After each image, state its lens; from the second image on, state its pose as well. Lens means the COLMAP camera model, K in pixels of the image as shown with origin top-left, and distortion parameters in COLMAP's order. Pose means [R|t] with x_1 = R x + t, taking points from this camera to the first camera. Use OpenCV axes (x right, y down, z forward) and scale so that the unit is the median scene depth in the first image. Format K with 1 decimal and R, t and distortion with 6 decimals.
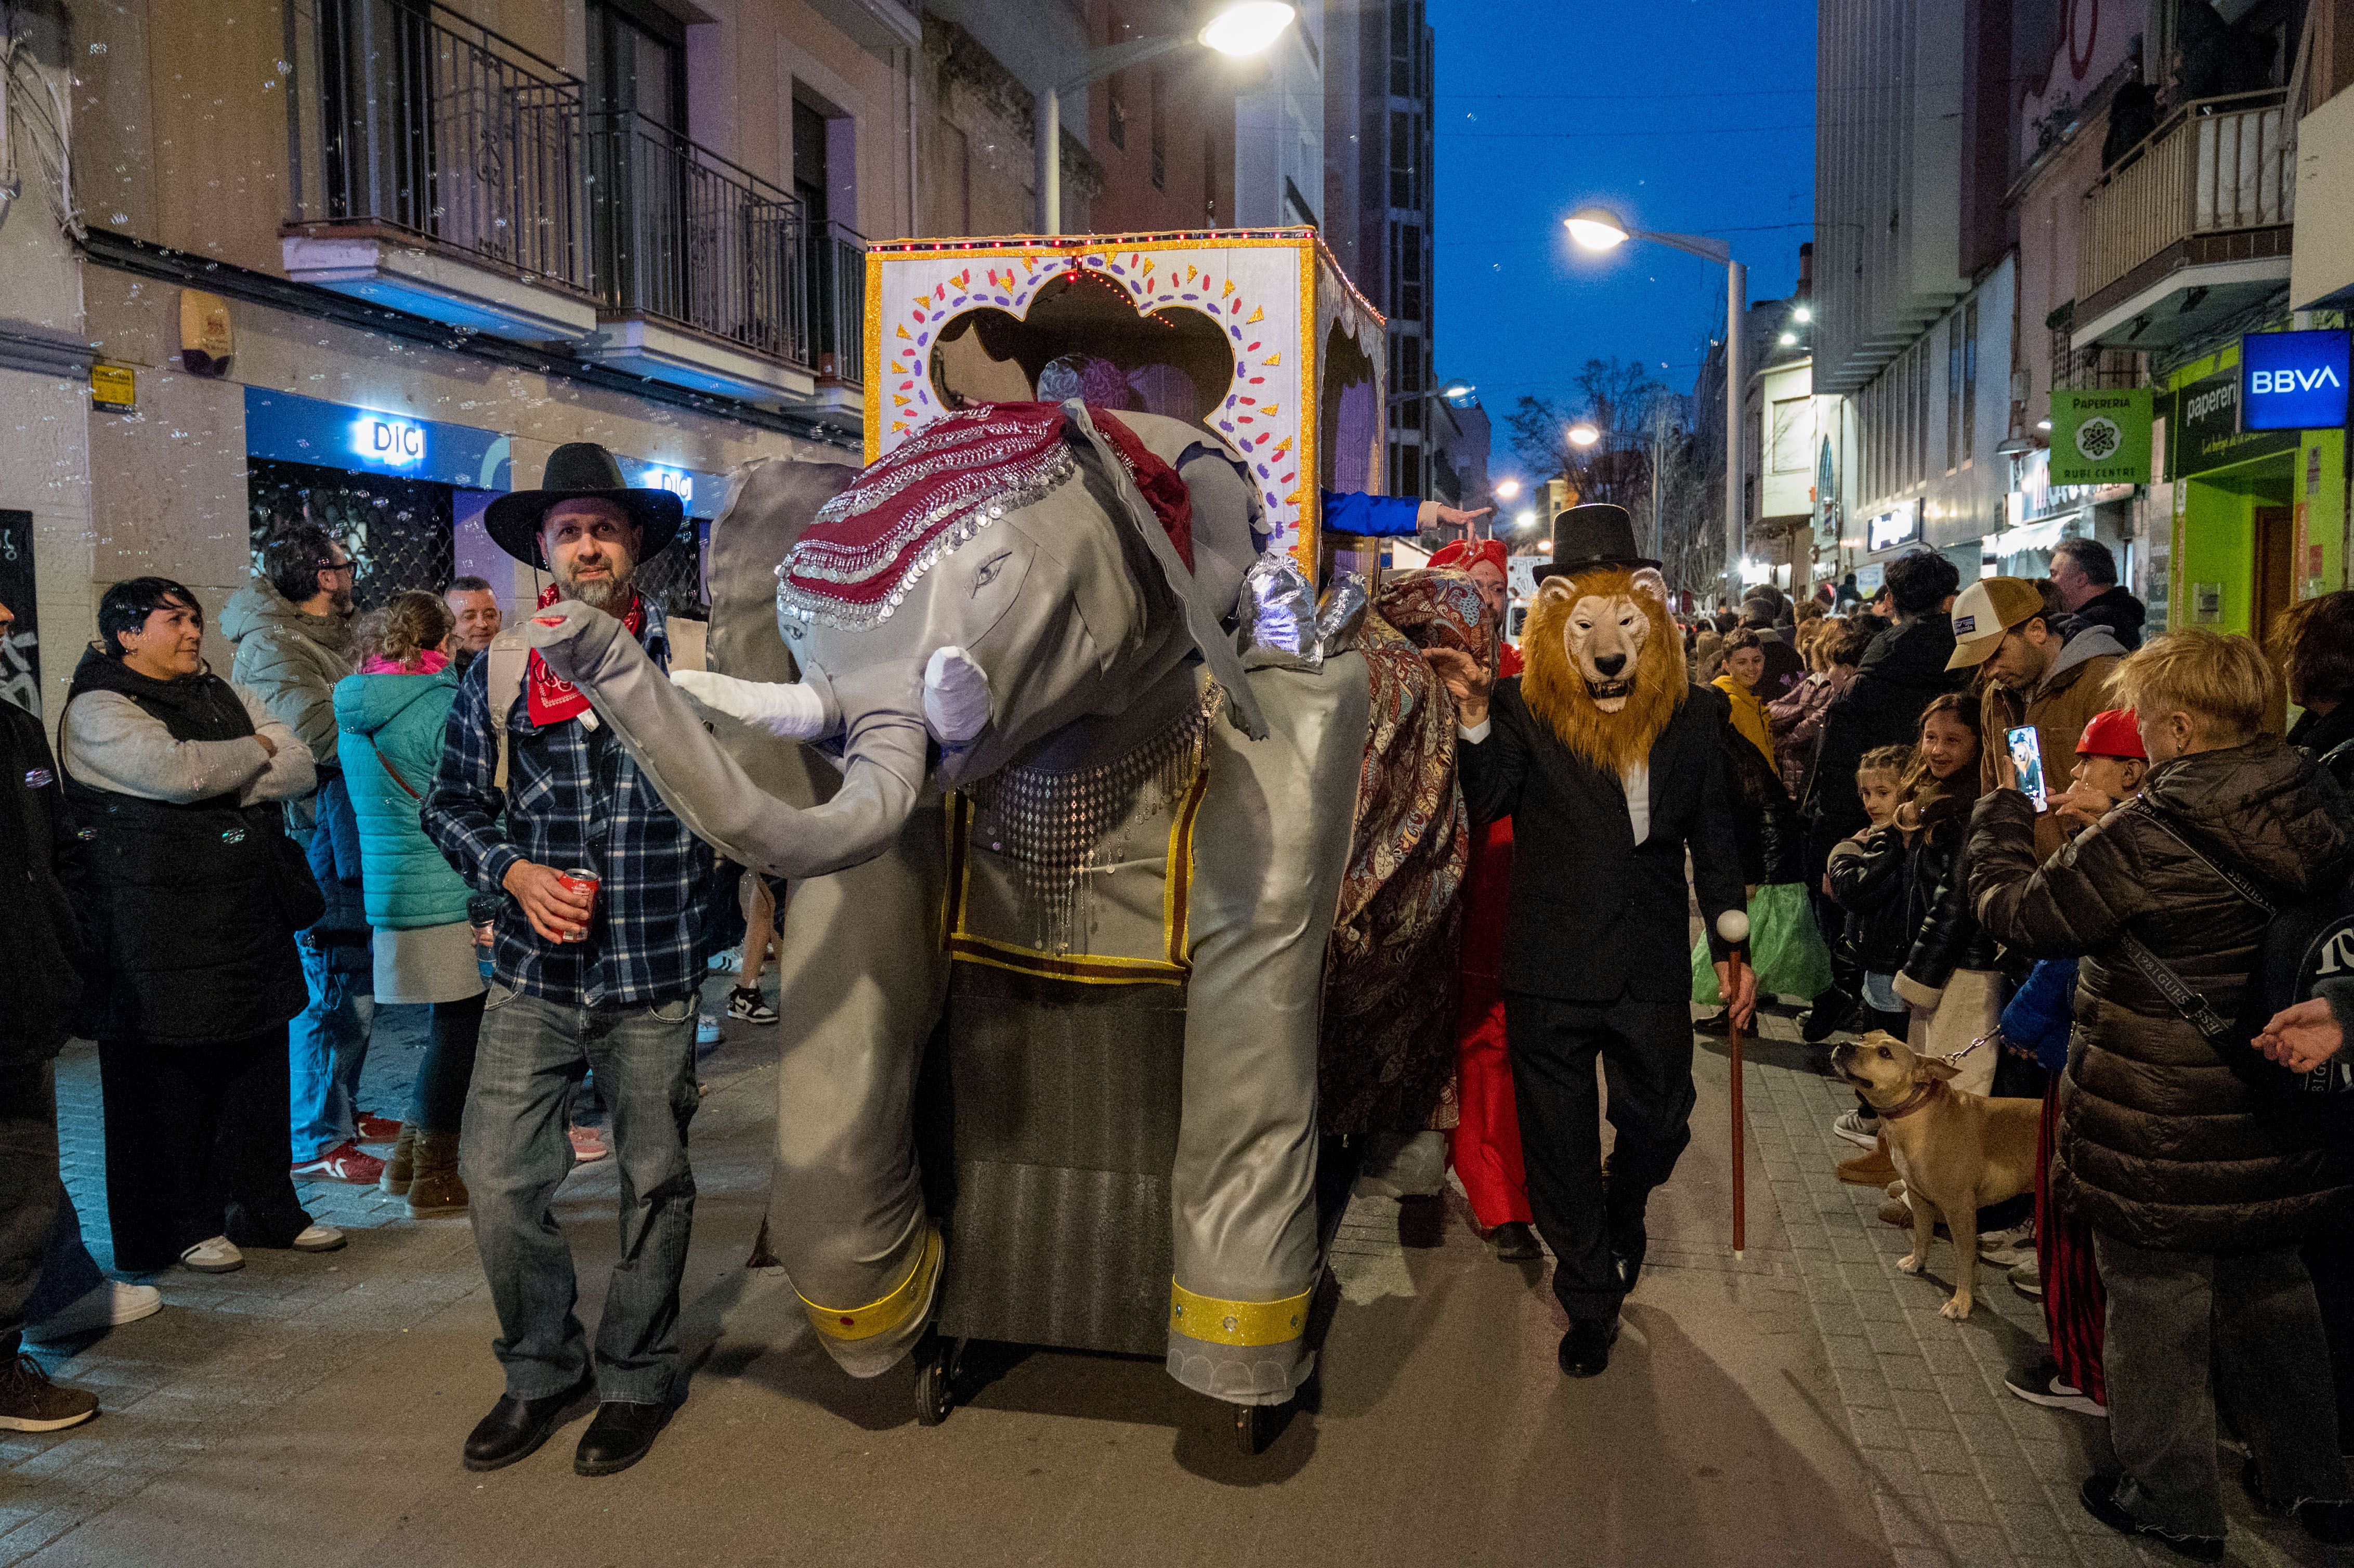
lens RADIAL K [[1903.5, 0, 1182.5], [0, 1903.5, 785.5], [0, 0, 1]] dist [0.000325, -0.006770]
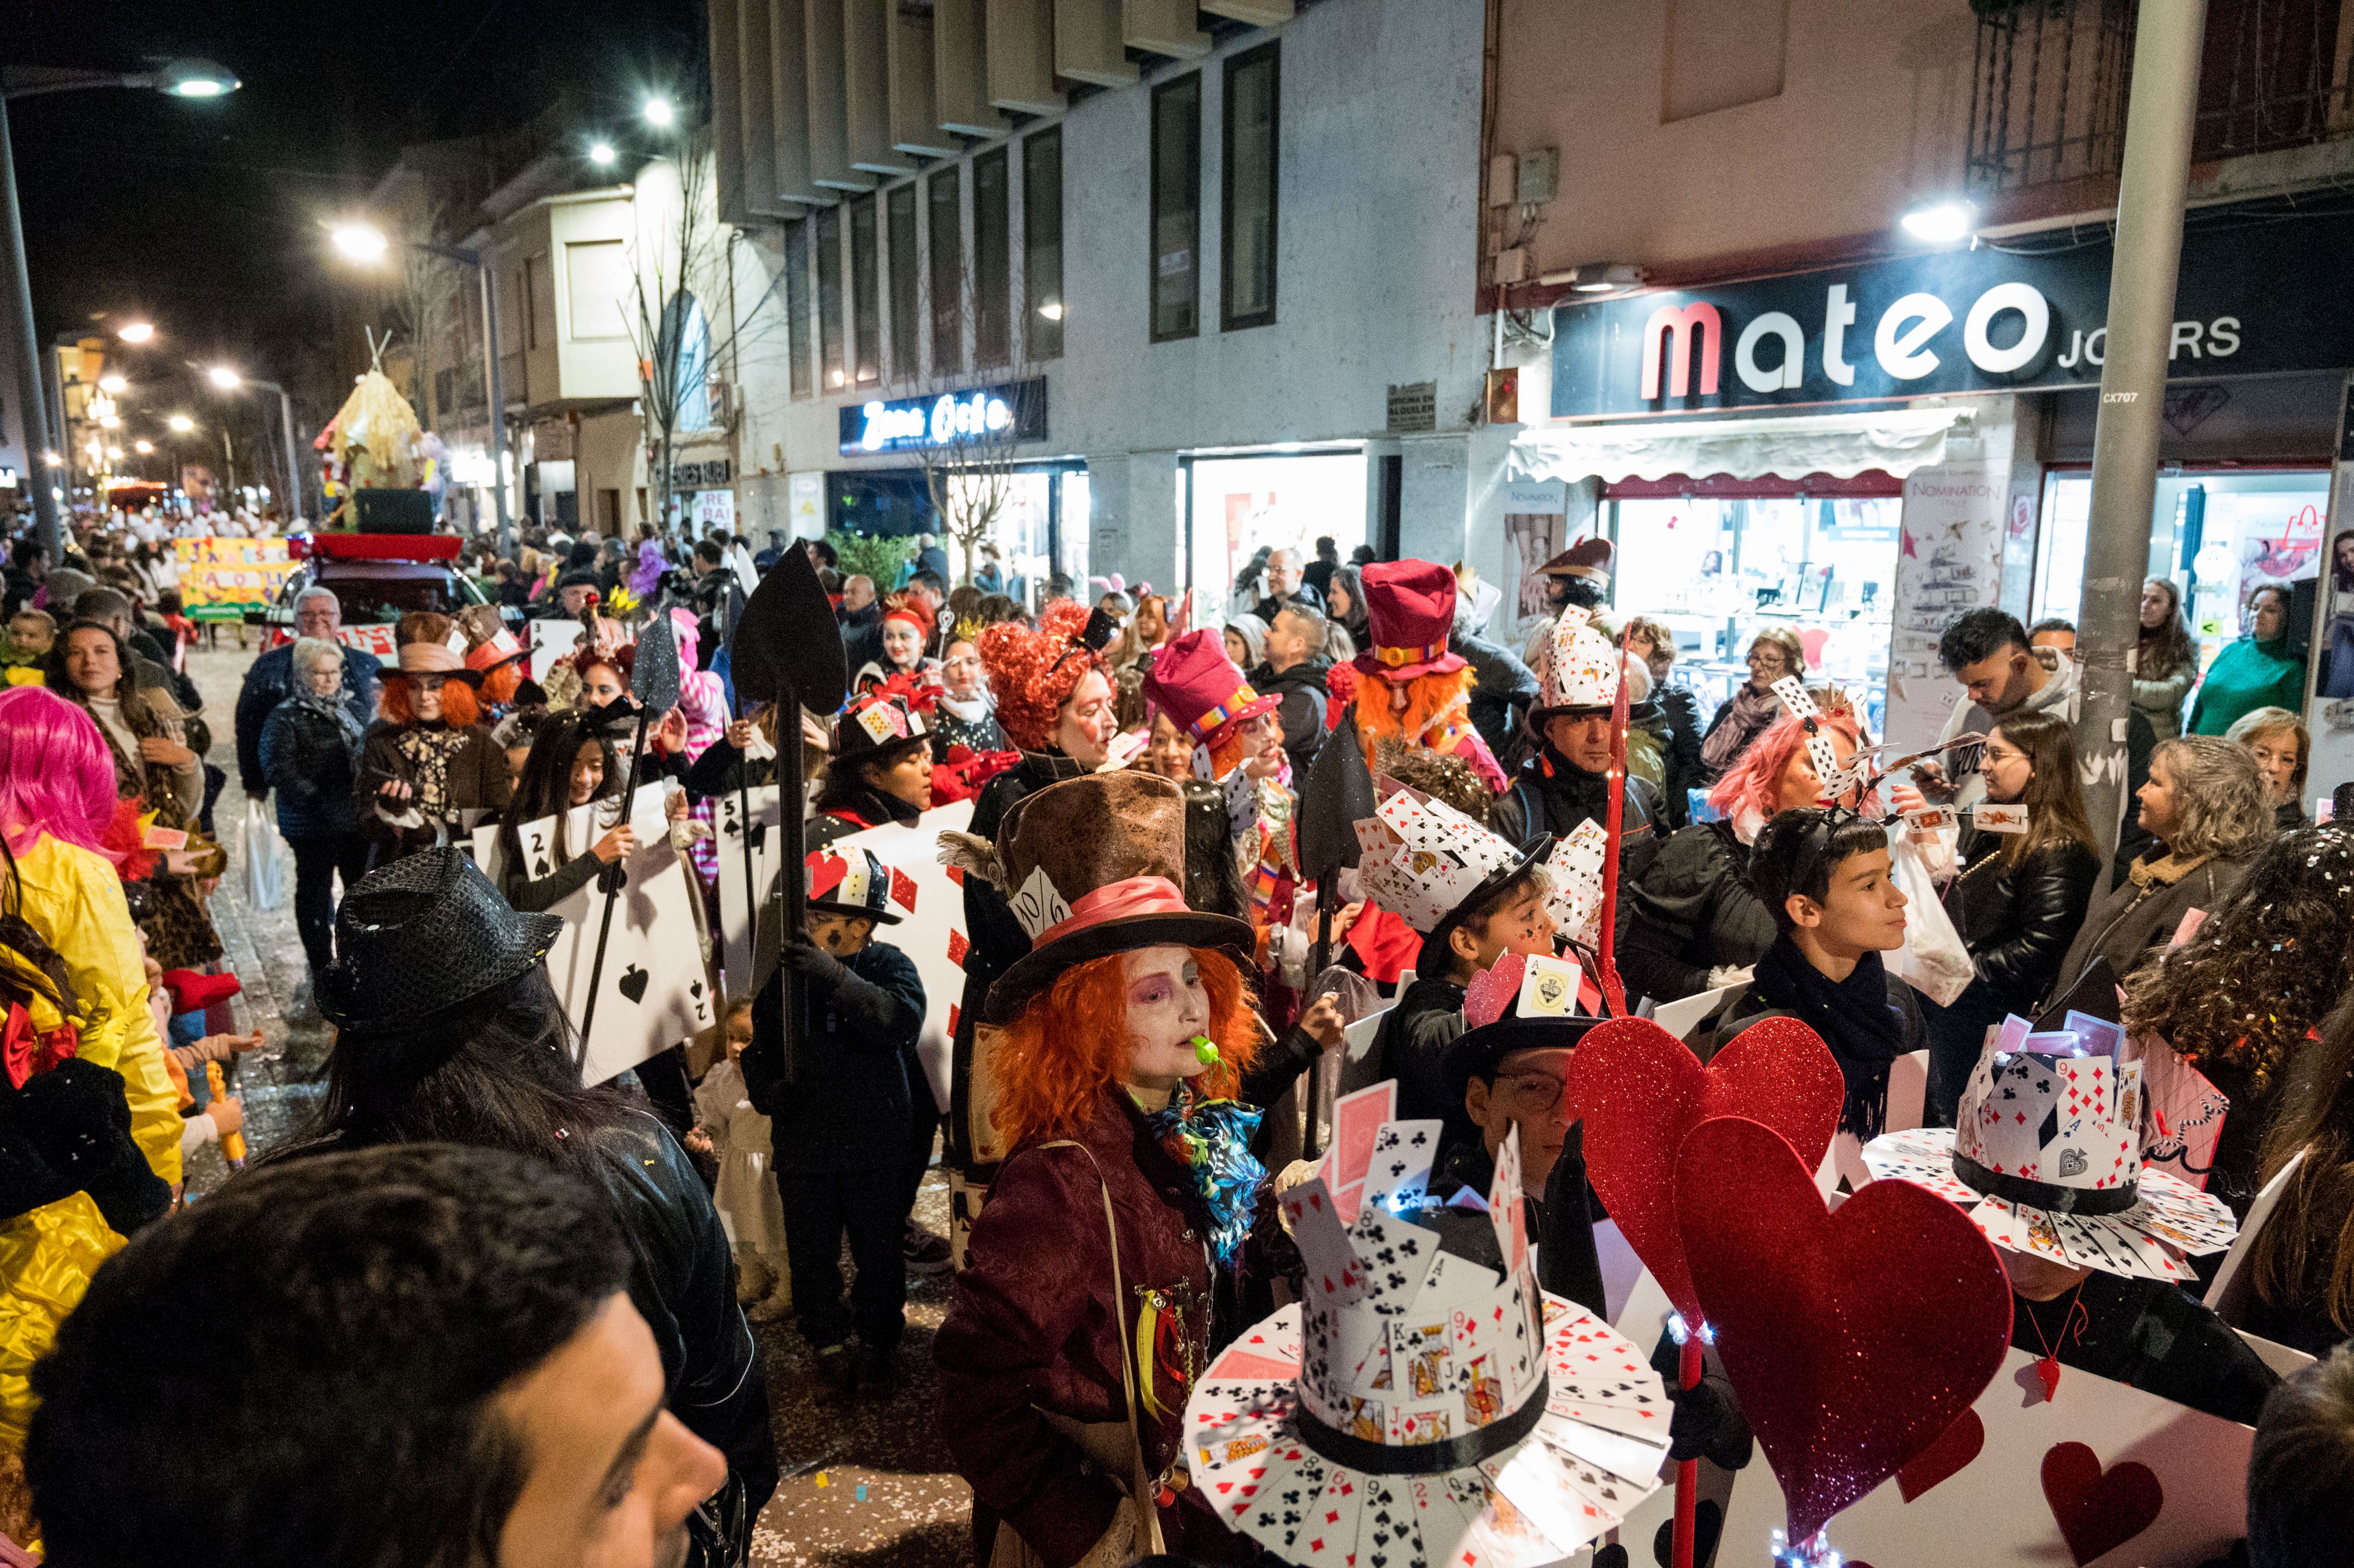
lens RADIAL K [[1576.8, 0, 1175.3], [0, 1576.8, 791.3], [0, 0, 1]] dist [-0.003275, 0.004504]
pose [[0.689862, -0.110867, 0.715401, 0.011473], [0.045128, 0.992868, 0.110349, -0.109314], [-0.722533, -0.043841, 0.689945, 0.968688]]
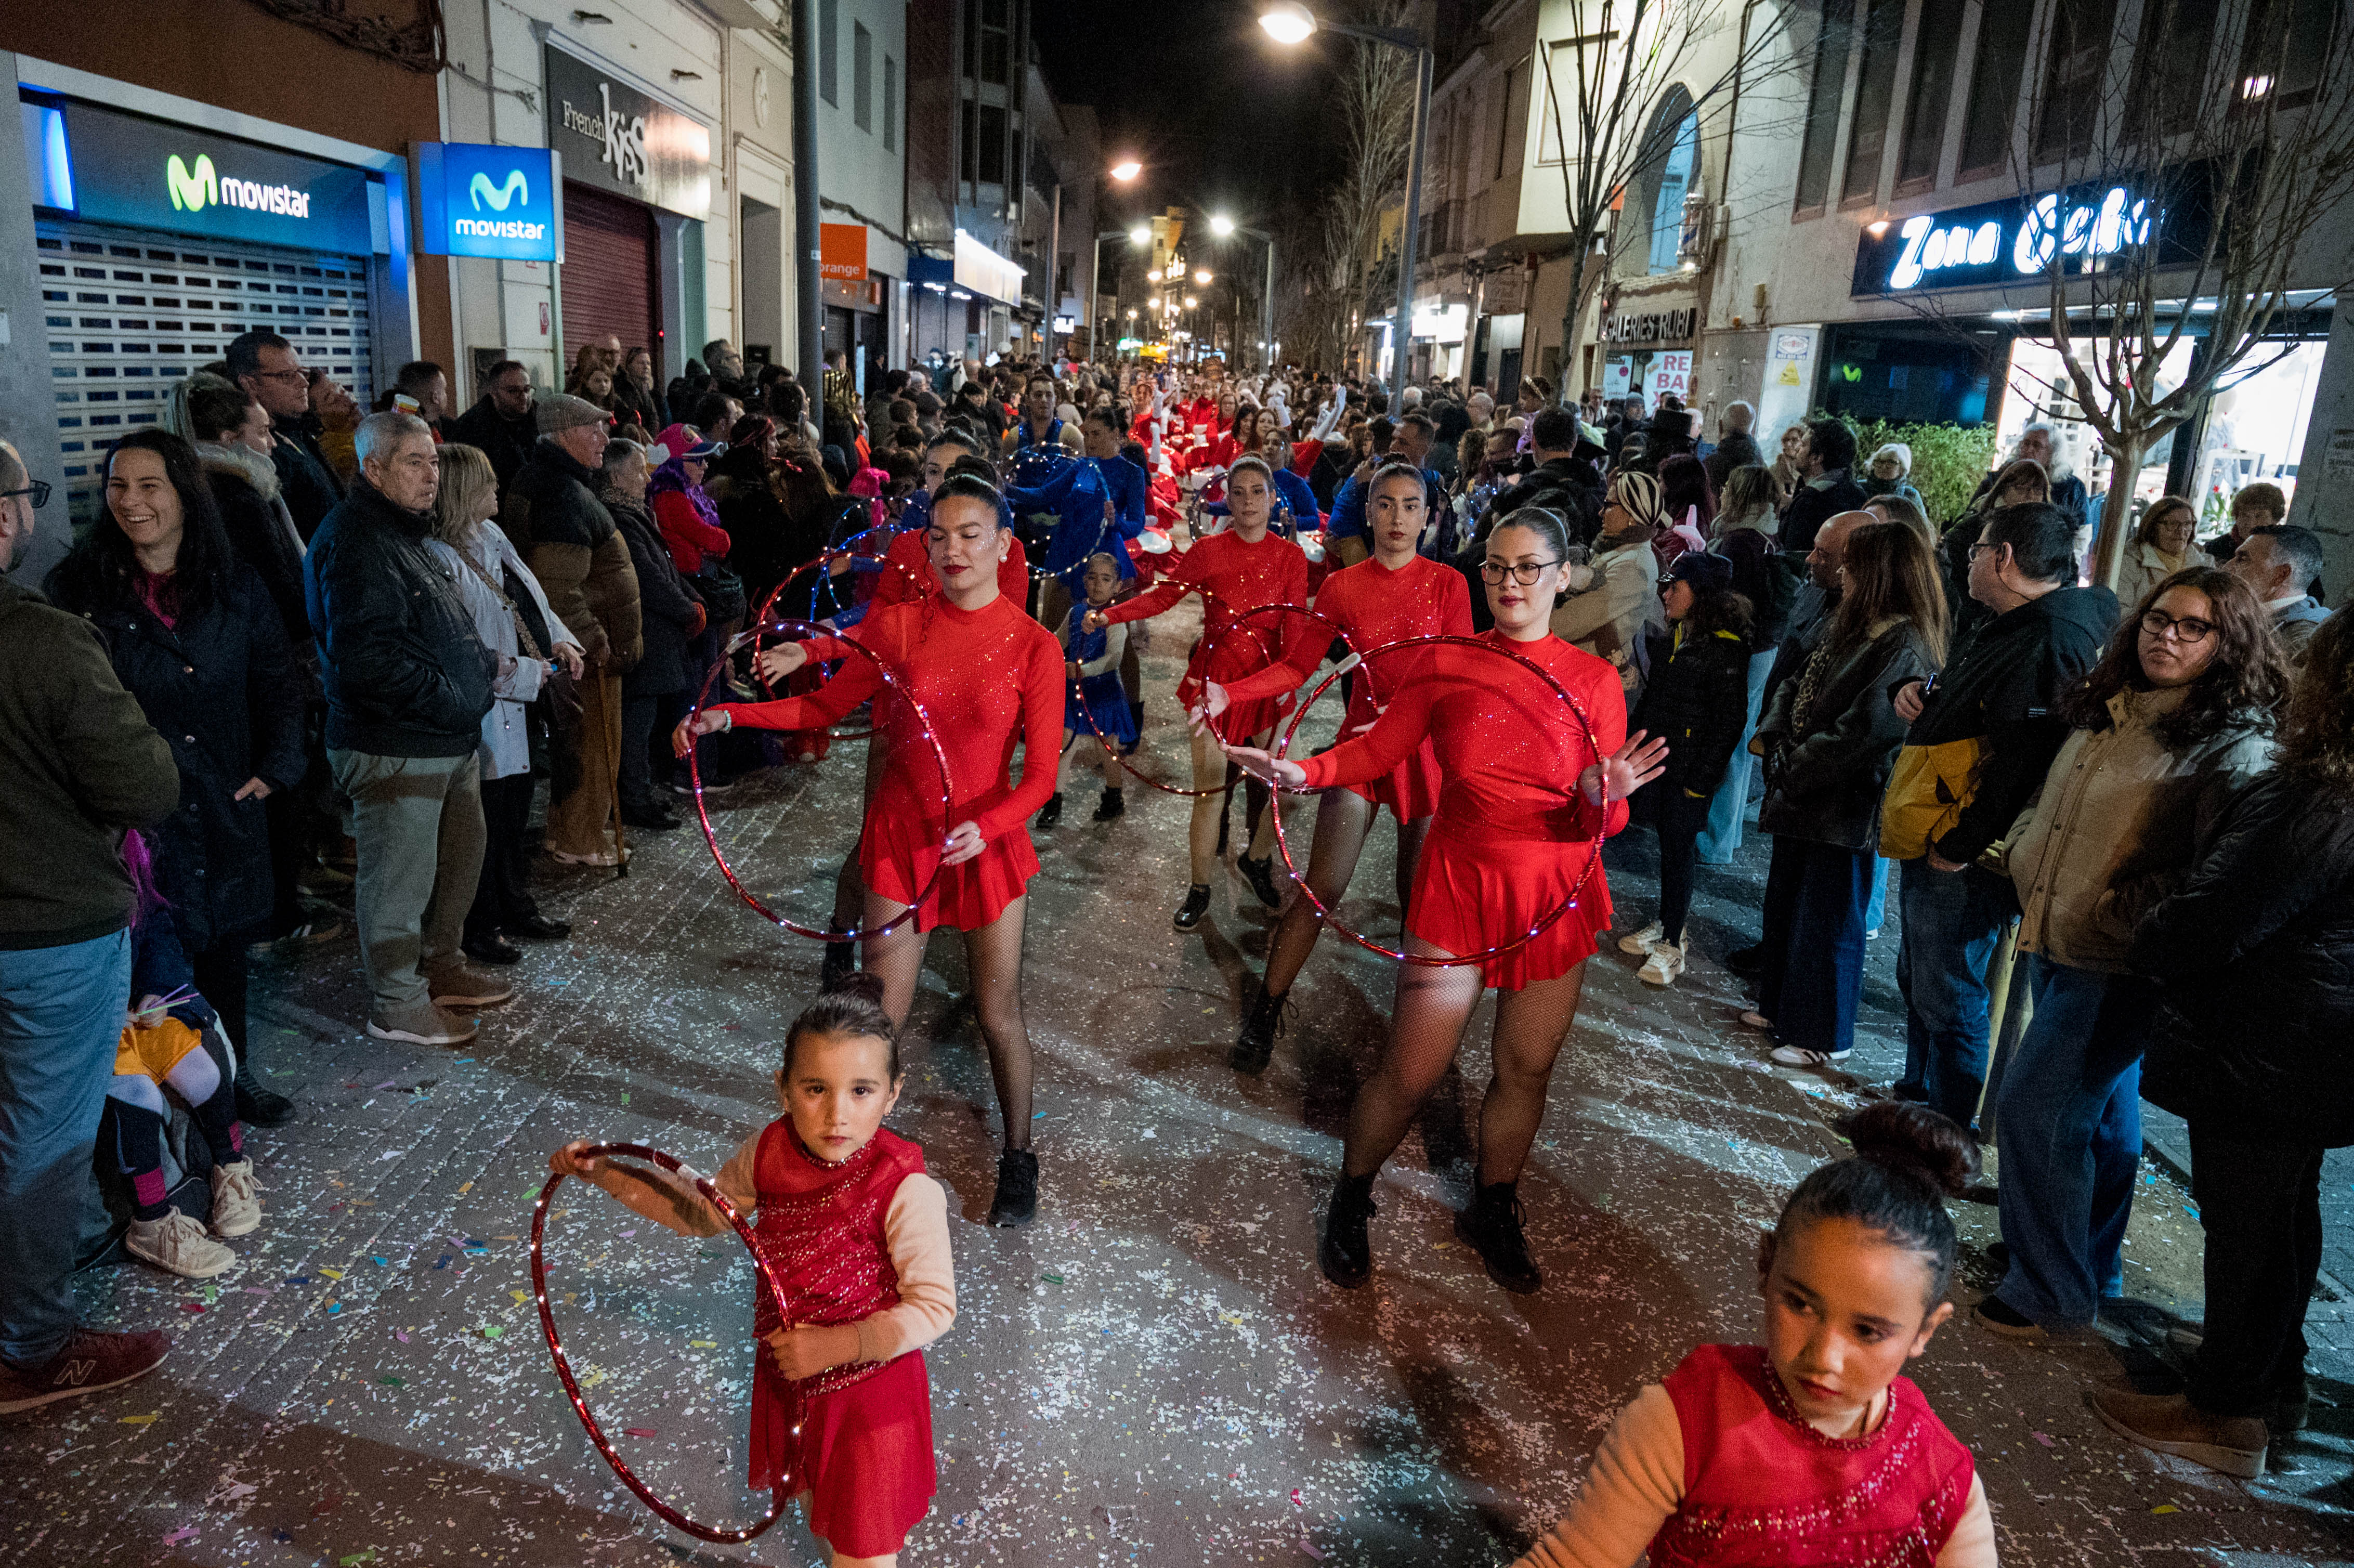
lens RADIAL K [[1572.6, 0, 1182.8], [0, 1572.6, 781.4], [0, 0, 1]] dist [-0.001579, -0.001180]
pose [[0.974998, 0.002392, 0.222203, 0.195371], [-0.043239, 0.982871, 0.179150, -0.125856], [-0.217968, -0.184279, 0.958400, 1.227366]]
